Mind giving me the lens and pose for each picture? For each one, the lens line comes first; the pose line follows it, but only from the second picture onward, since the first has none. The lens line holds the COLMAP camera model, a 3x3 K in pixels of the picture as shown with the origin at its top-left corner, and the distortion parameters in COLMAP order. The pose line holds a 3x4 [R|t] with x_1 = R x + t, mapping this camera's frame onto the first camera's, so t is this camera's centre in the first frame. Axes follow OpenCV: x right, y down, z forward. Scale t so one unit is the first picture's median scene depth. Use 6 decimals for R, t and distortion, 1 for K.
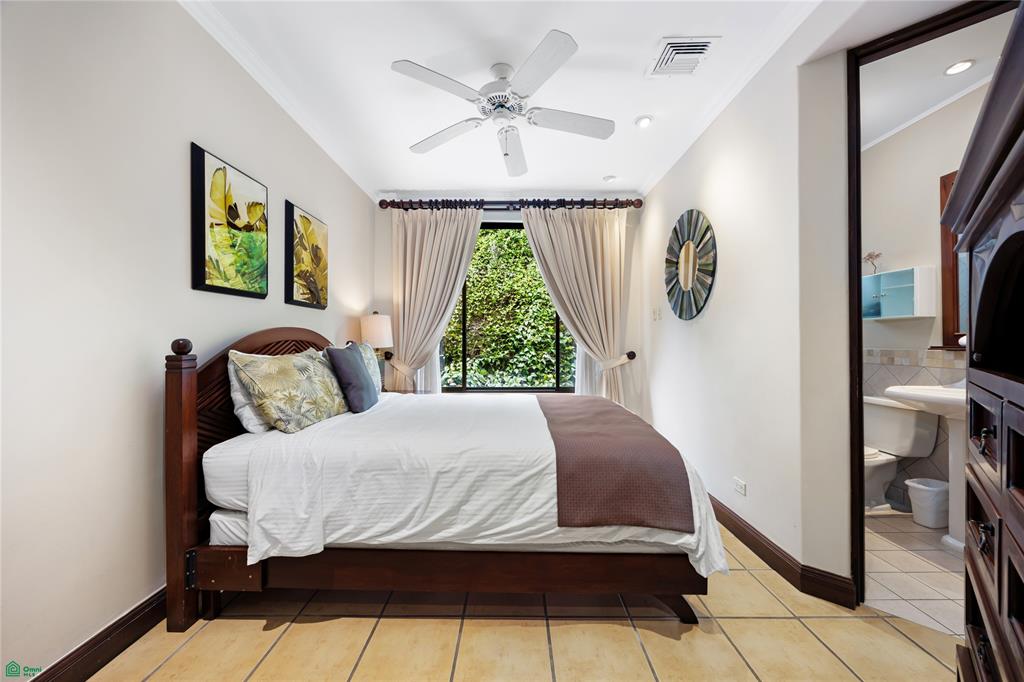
lens RADIAL K [[402.2, 0, 510.6], [0, 402.2, 341.6], [0, 0, 1]] dist [-0.003779, -0.000653]
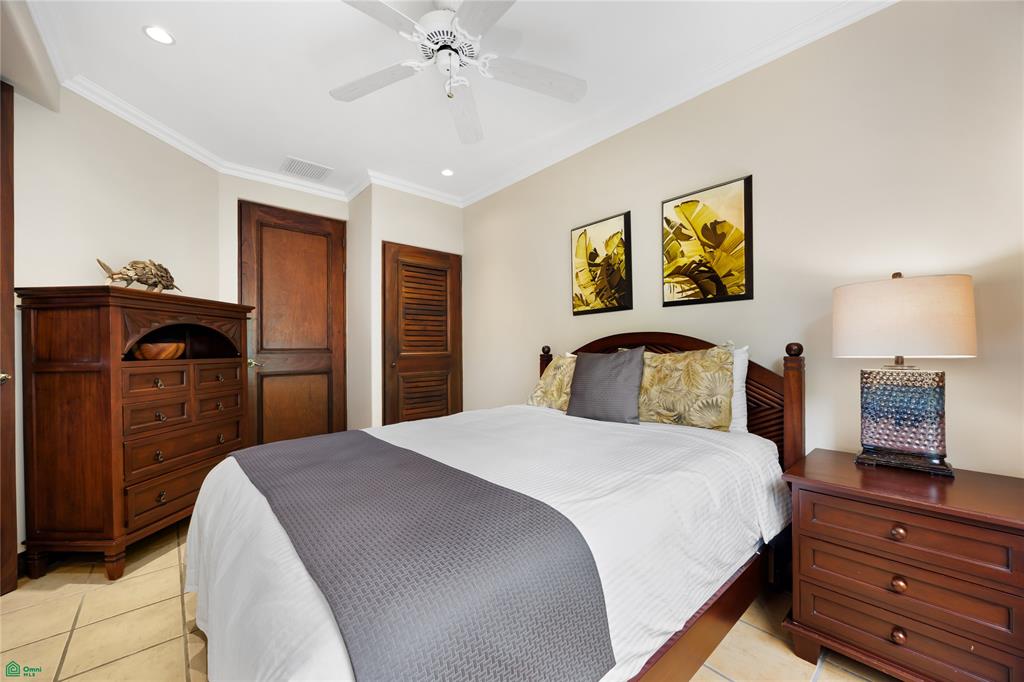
lens RADIAL K [[402.2, 0, 512.5], [0, 402.2, 346.6], [0, 0, 1]] dist [-0.003779, -0.000653]
pose [[-0.753413, 0.005296, -0.657526, 0.454709], [0.011700, 0.999917, -0.005351, 0.003802], [0.657443, -0.011725, -0.753413, 1.856263]]
